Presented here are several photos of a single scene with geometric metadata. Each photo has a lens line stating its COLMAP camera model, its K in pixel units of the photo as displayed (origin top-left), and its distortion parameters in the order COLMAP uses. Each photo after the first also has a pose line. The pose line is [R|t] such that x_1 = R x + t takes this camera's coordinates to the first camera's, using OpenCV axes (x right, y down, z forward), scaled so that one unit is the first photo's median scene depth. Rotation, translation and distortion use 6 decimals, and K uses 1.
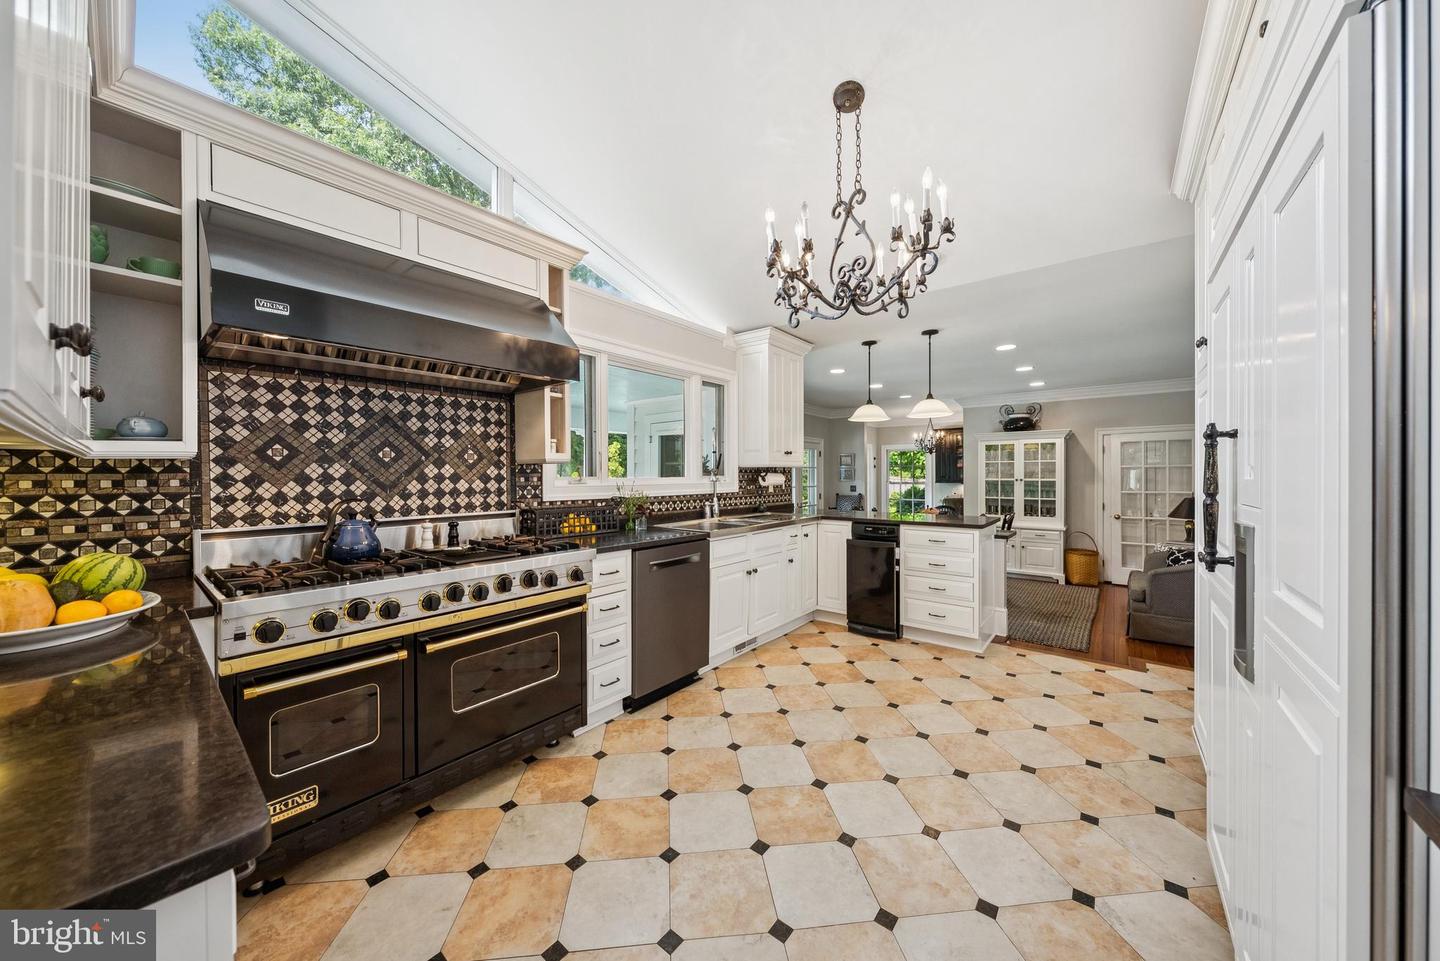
lens RADIAL K [[487.3, 0, 717.5], [0, 487.3, 474.2], [0, 0, 1]] dist [0.000346, -0.000024]
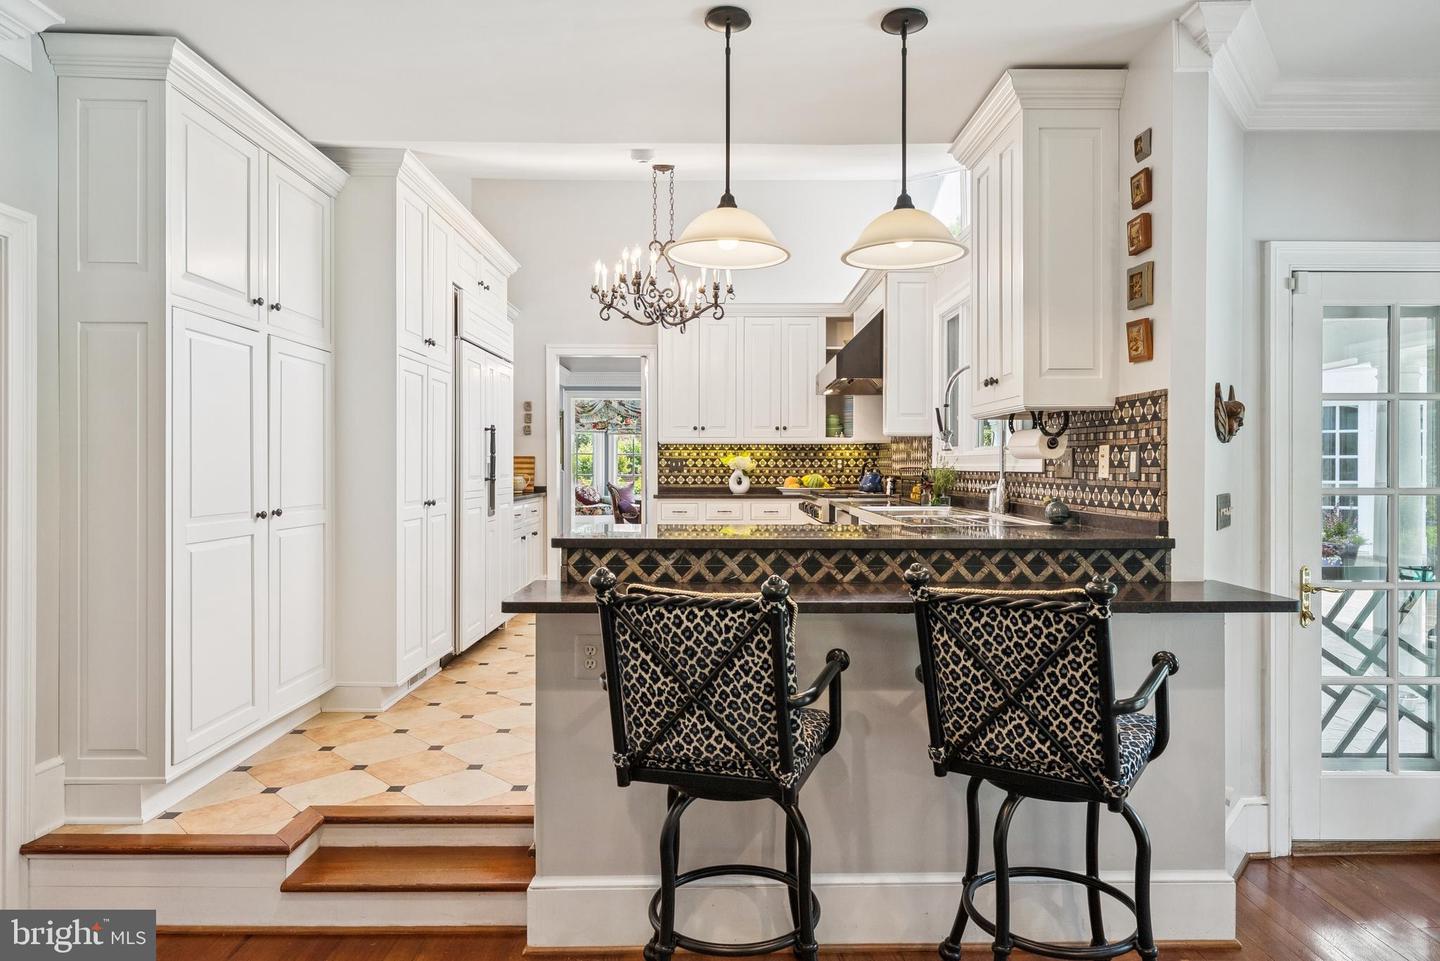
lens RADIAL K [[894.3, 0, 720.0], [0, 894.3, 480.5], [0, 0, 1]] dist [-0.000013, 0.000044]
pose [[-0.776890, 0.009997, -0.629556, 1.385581], [-0.000773, 0.999858, 0.016831, 0.049752], [0.629635, 0.013563, -0.776772, 2.455086]]
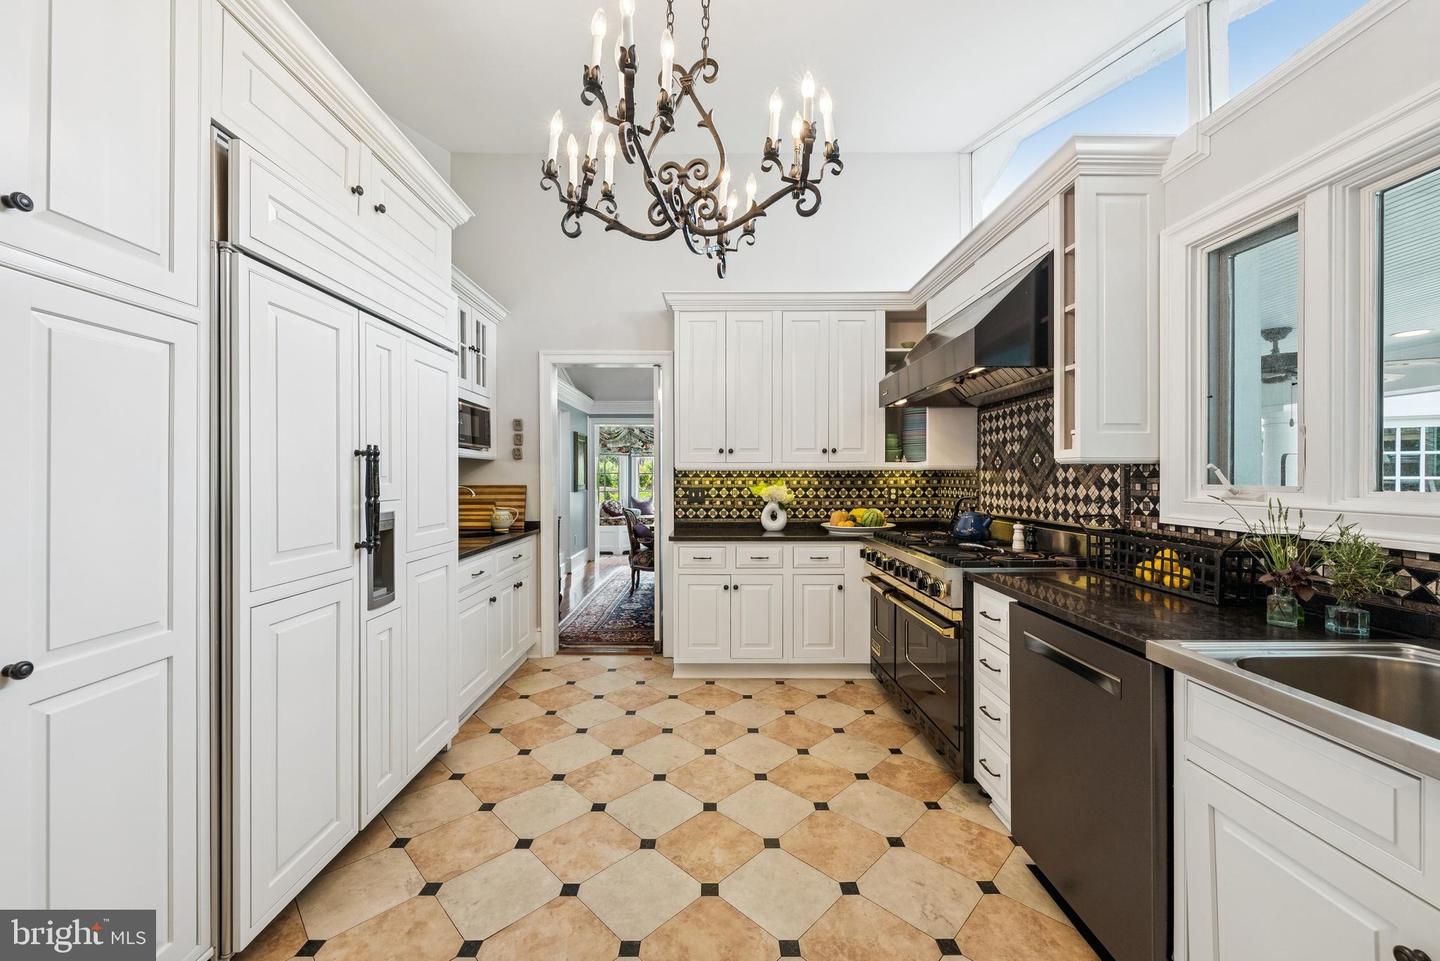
lens RADIAL K [[557.7, 0, 710.9], [0, 557.7, 477.3], [0, 0, 1]] dist [0.000320, 0.000039]
pose [[-0.776497, 0.003984, -0.630108, 0.587124], [0.001412, 0.999989, 0.004582, -0.007256], [0.630119, 0.002668, -0.776494, 1.306372]]
